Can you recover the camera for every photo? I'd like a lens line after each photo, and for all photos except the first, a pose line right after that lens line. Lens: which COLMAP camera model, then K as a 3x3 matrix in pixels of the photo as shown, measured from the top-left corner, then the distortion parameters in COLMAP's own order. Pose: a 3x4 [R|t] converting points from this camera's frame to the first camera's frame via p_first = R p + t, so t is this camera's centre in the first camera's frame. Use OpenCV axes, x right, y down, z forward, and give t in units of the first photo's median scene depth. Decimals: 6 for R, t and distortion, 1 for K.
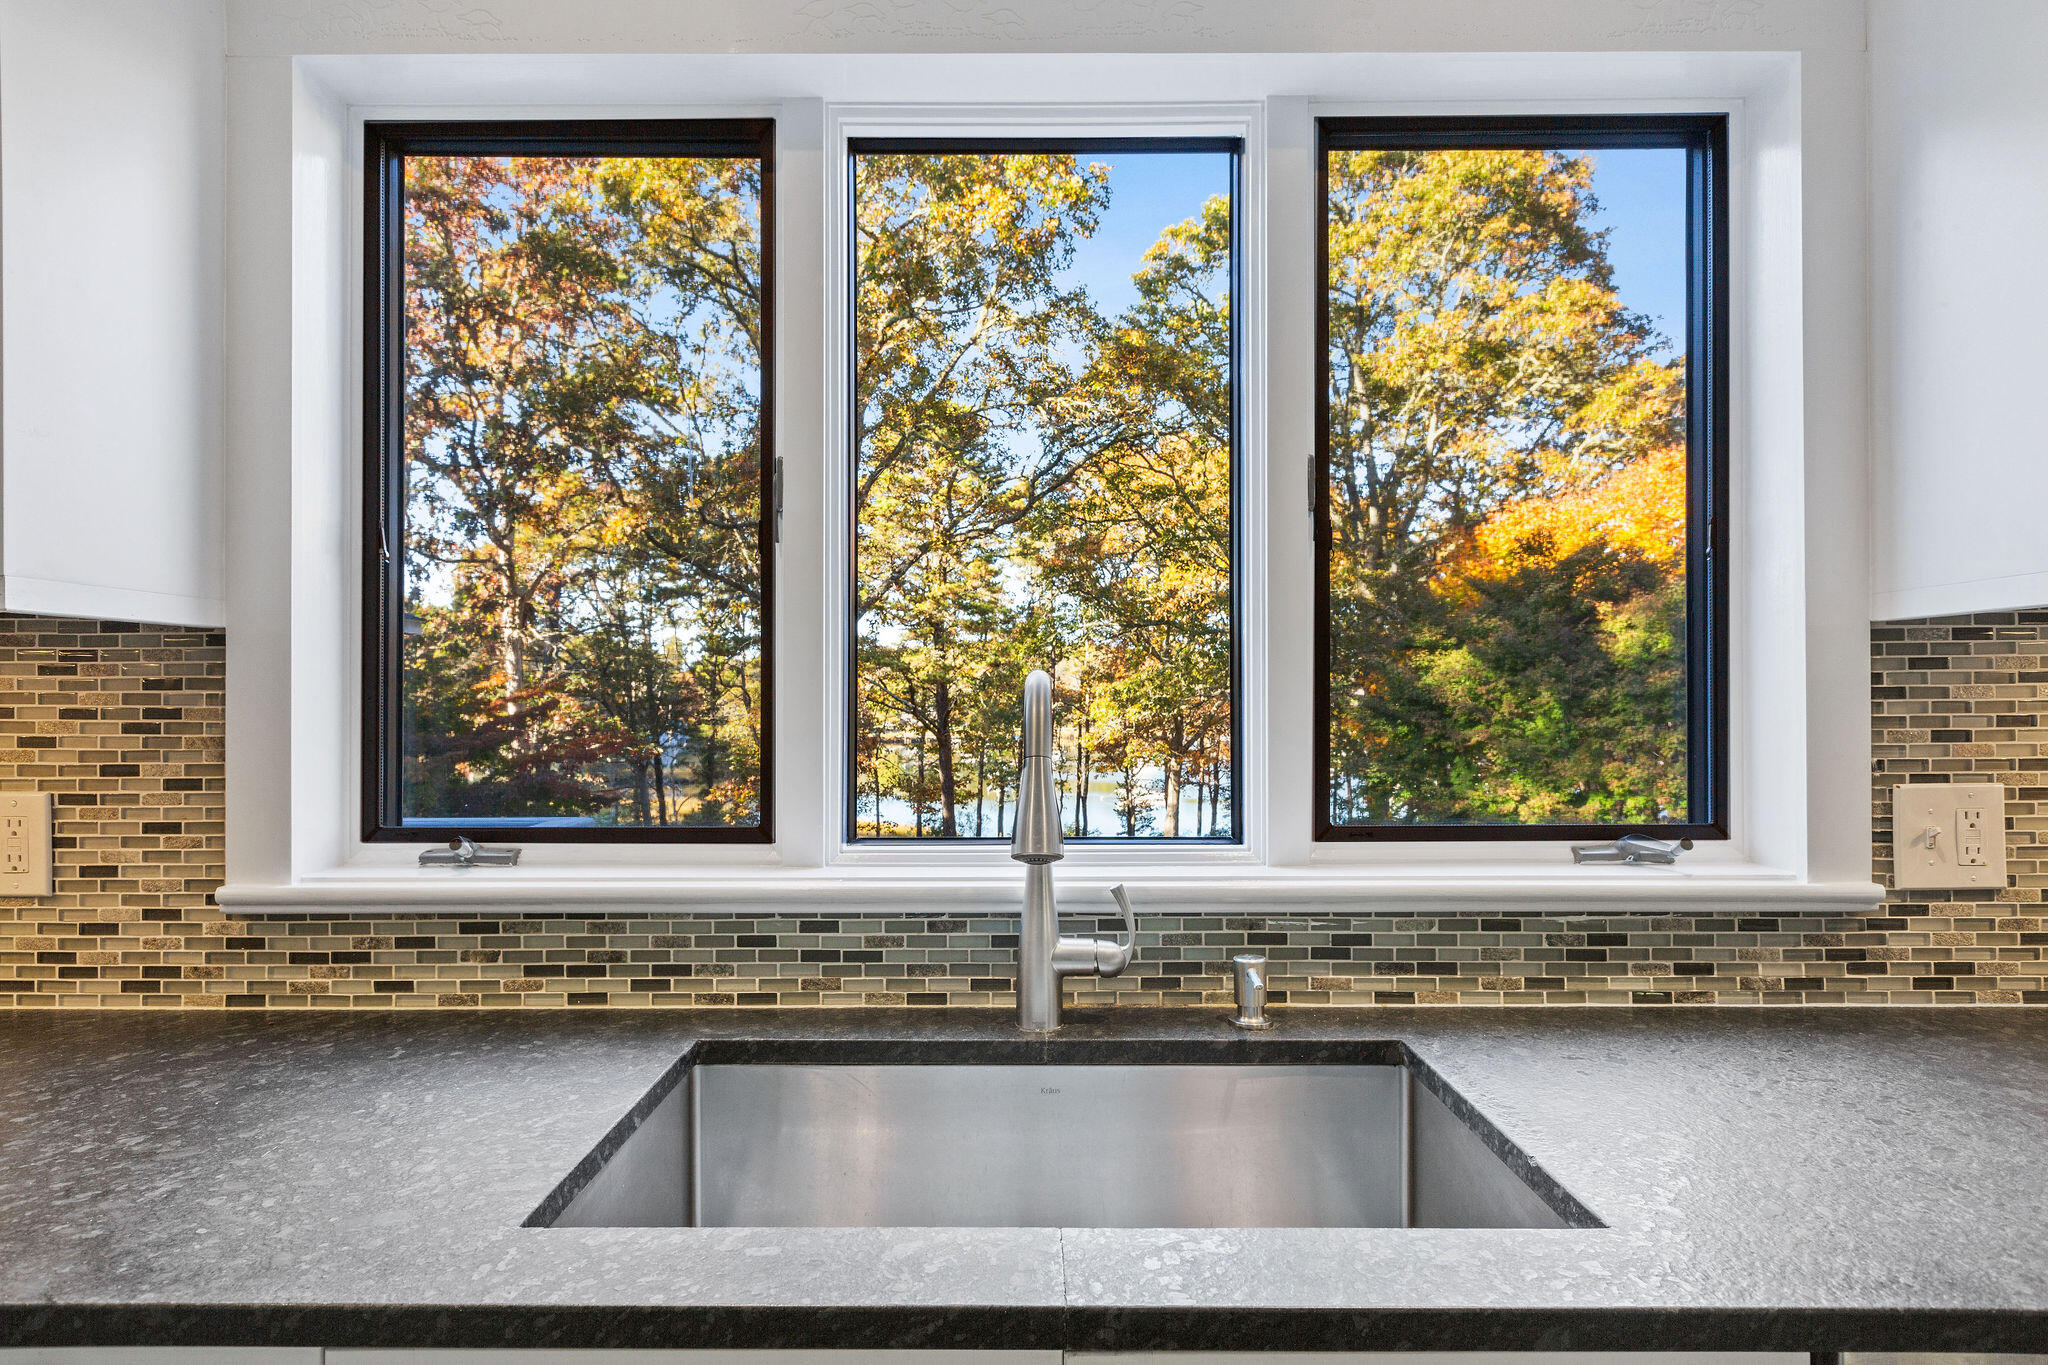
lens RADIAL K [[1137.9, 0, 1024.0], [0, 1137.9, 682.5], [0, 0, 1]] dist [-0.000770, -0.001163]
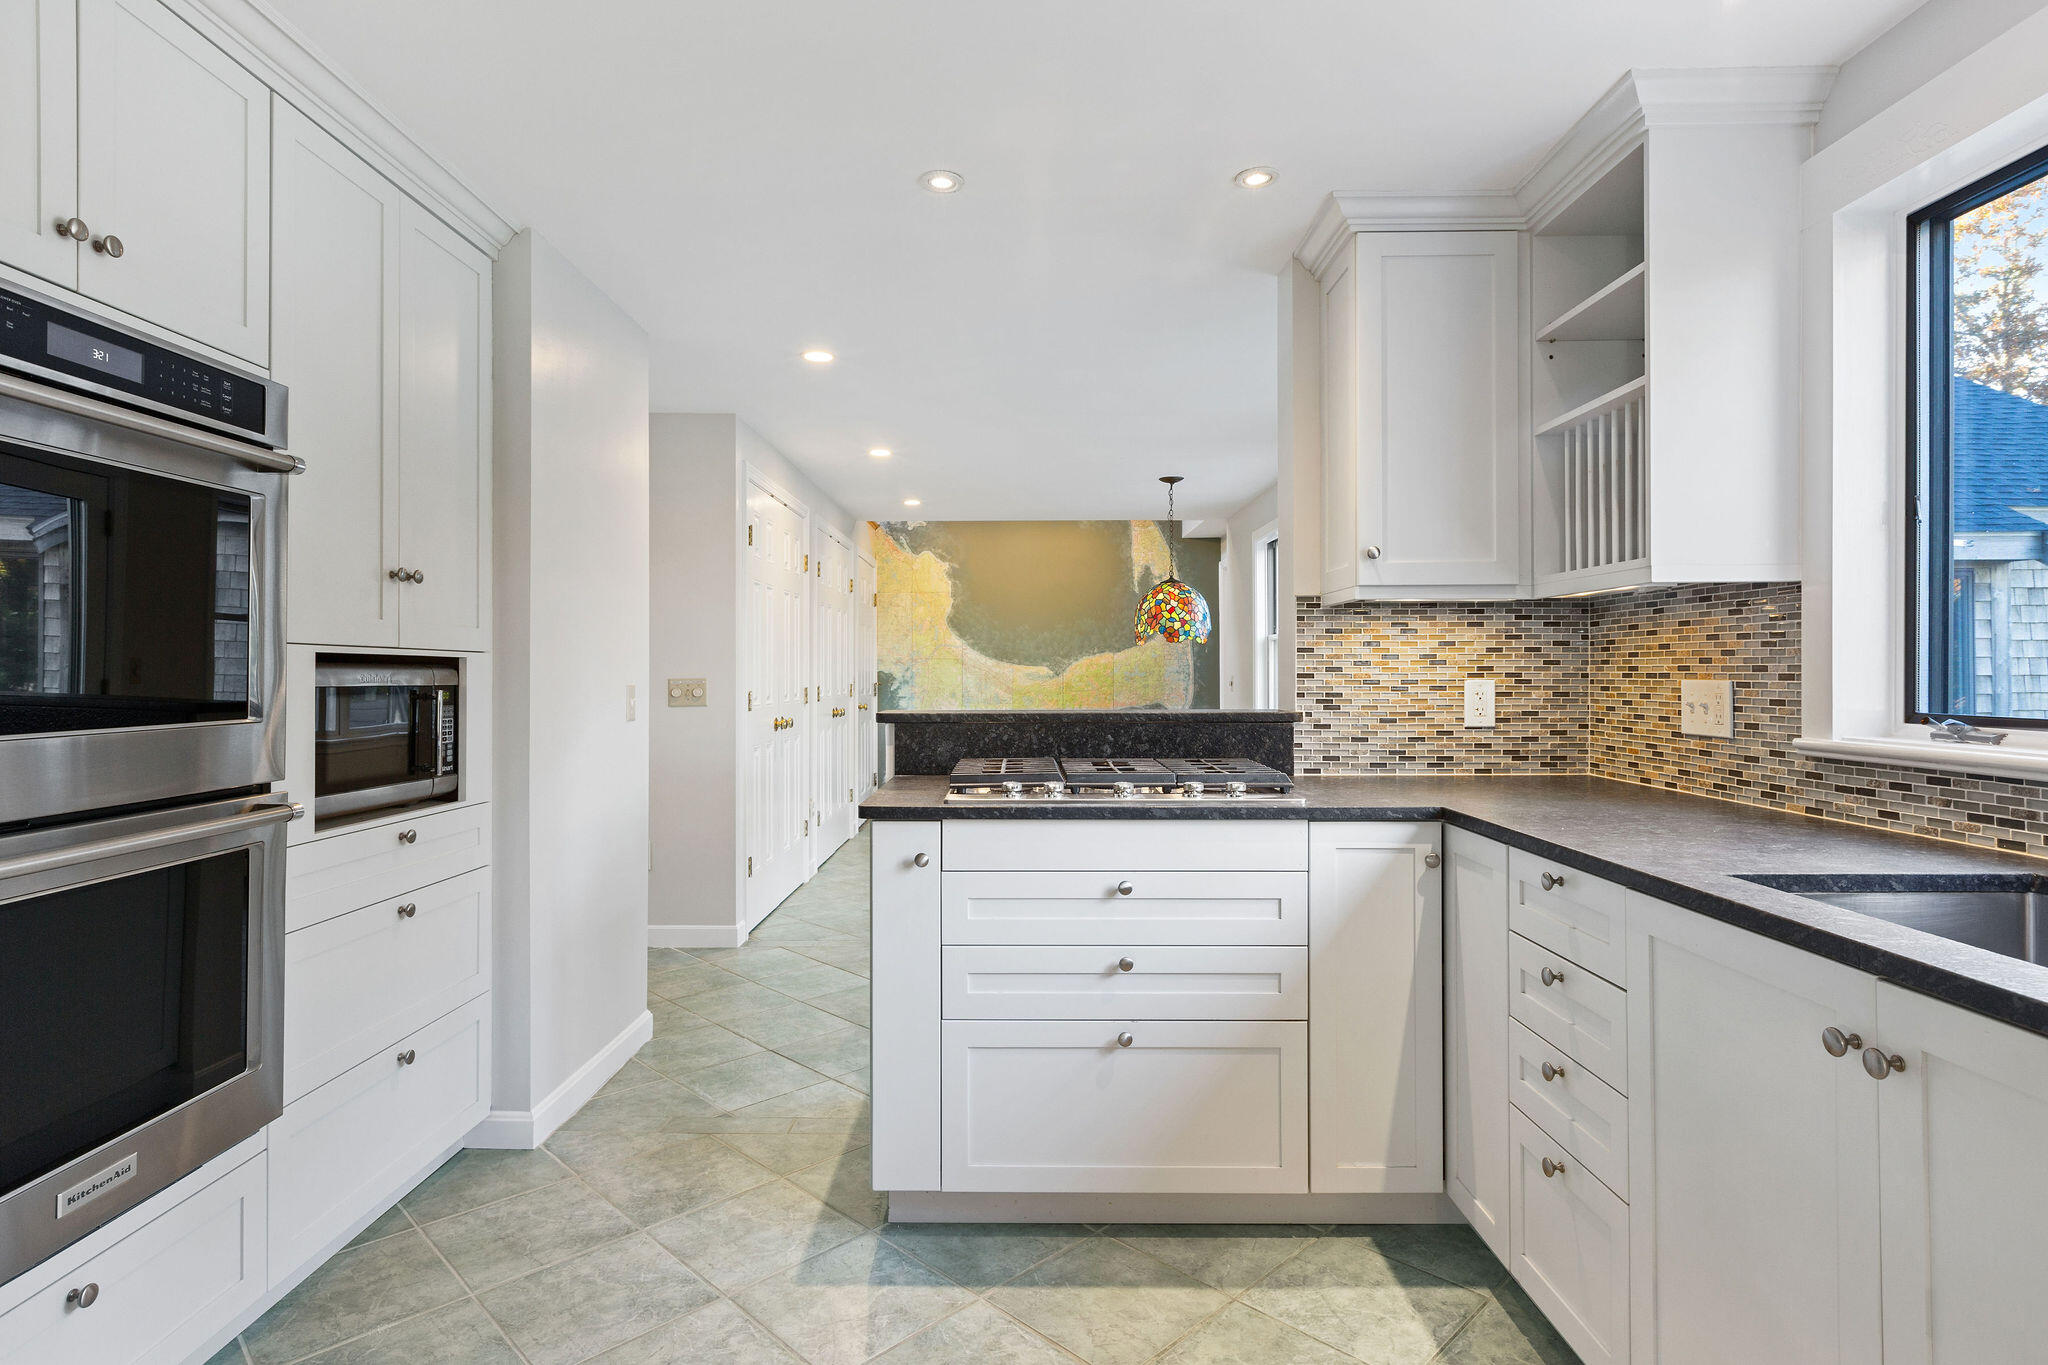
lens RADIAL K [[1063.5, 0, 1014.5], [0, 1063.5, 673.7], [0, 0, 1]] dist [0.000883, -0.000452]
pose [[0.001048, 0.006411, -0.999979, 0.818970], [0.010957, 0.999919, 0.006422, 0.062942], [0.999939, -0.010964, 0.000978, -0.131084]]
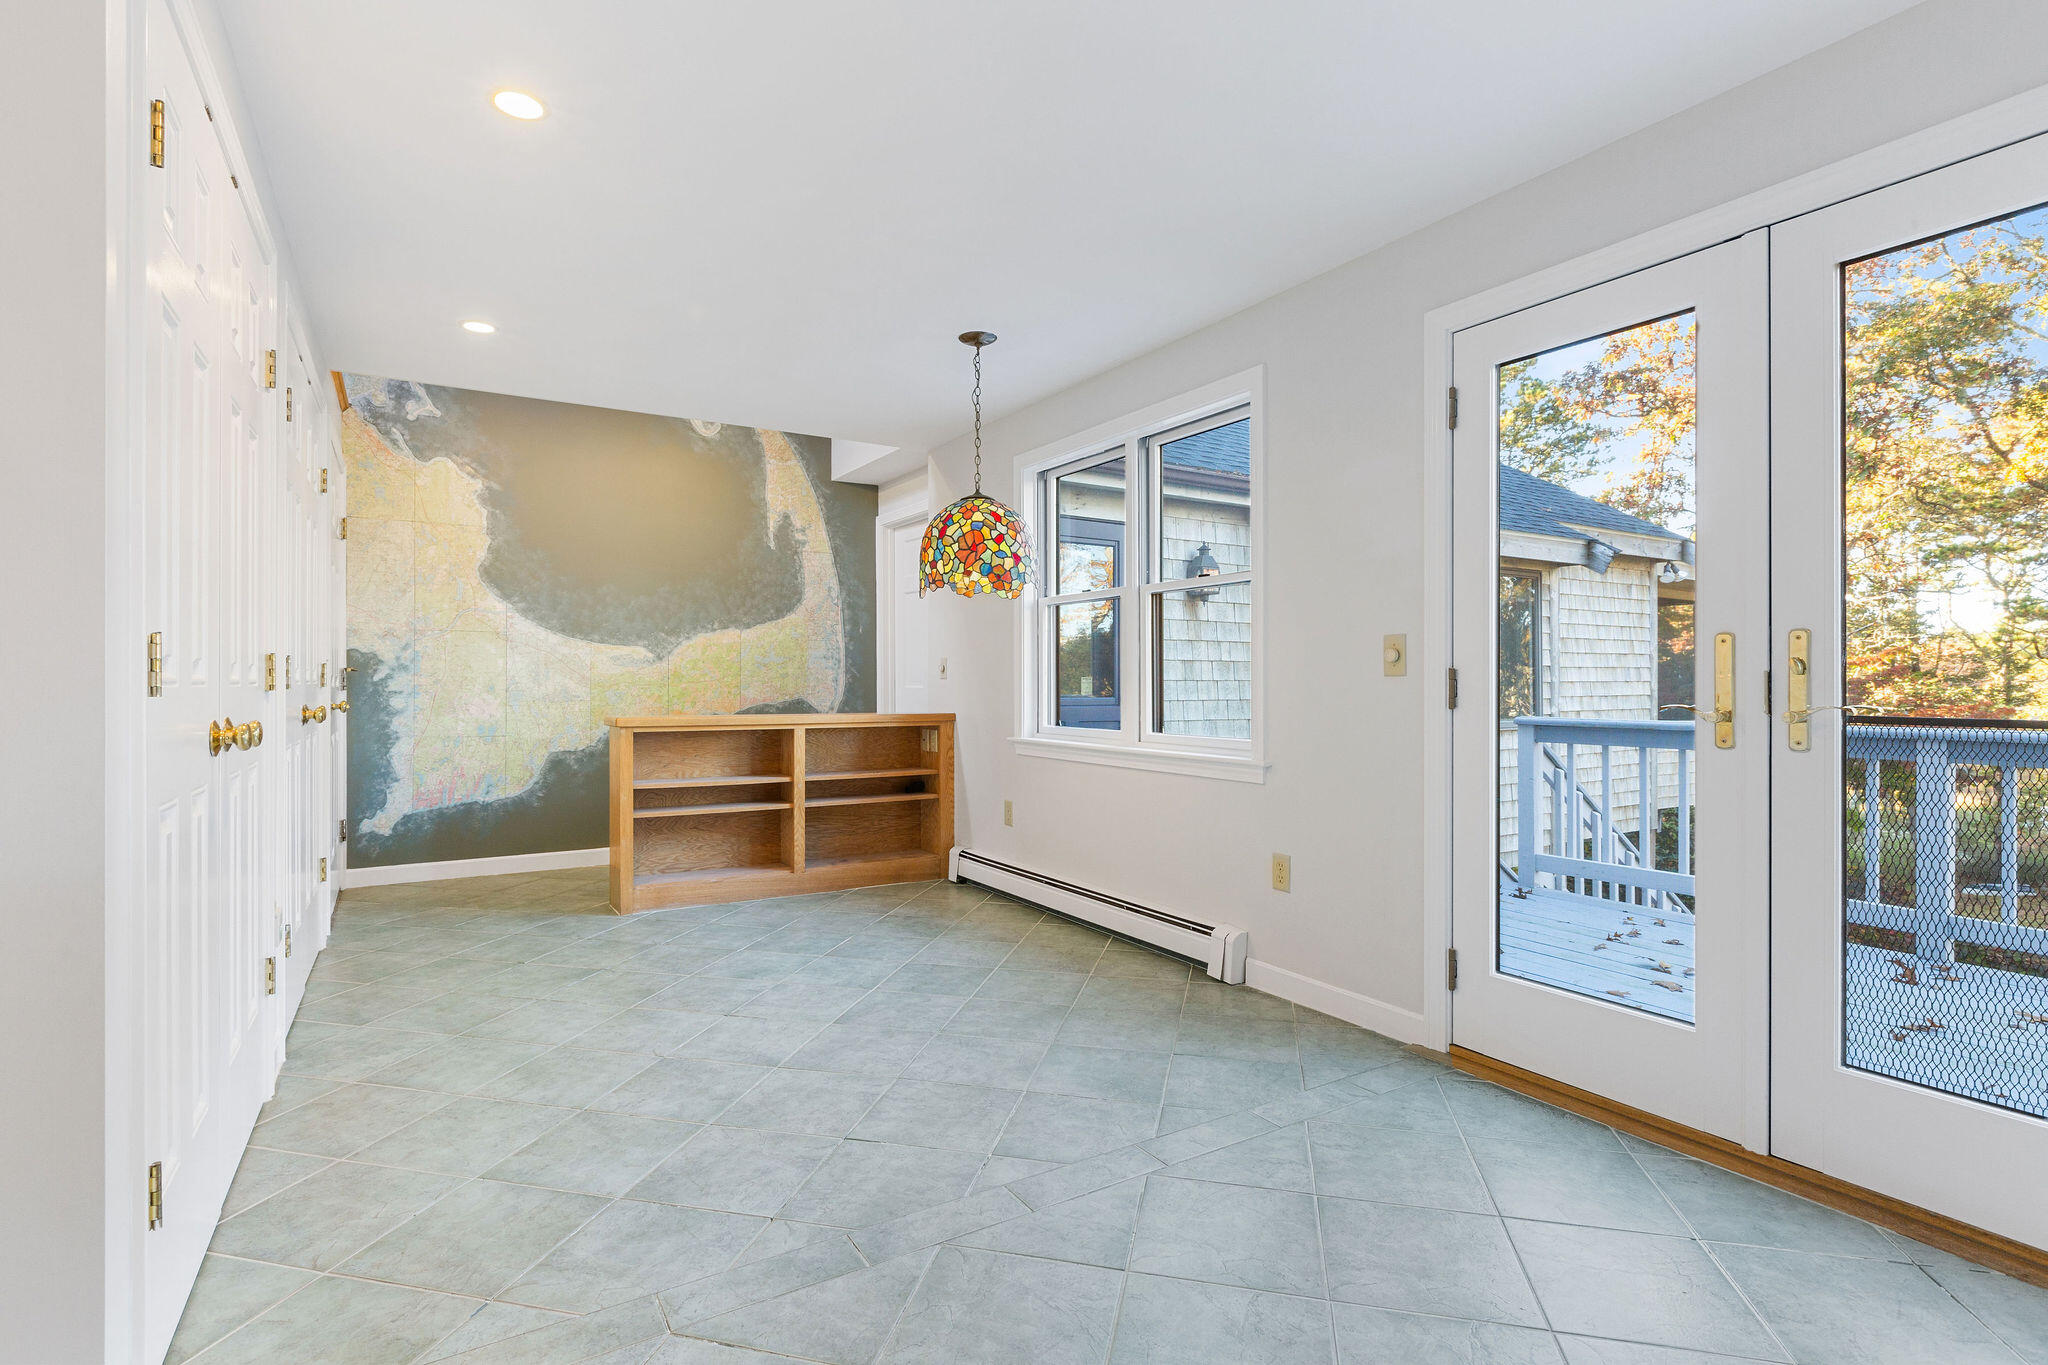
lens RADIAL K [[985.7, 0, 1016.1], [0, 985.7, 682.5], [0, 0, 1]] dist [0.002218, -0.000313]
pose [[0.525192, 0.005532, -0.850966, -1.394667], [0.005586, 0.999935, 0.009948, 0.185419], [0.850965, -0.009978, 0.525127, -0.795857]]
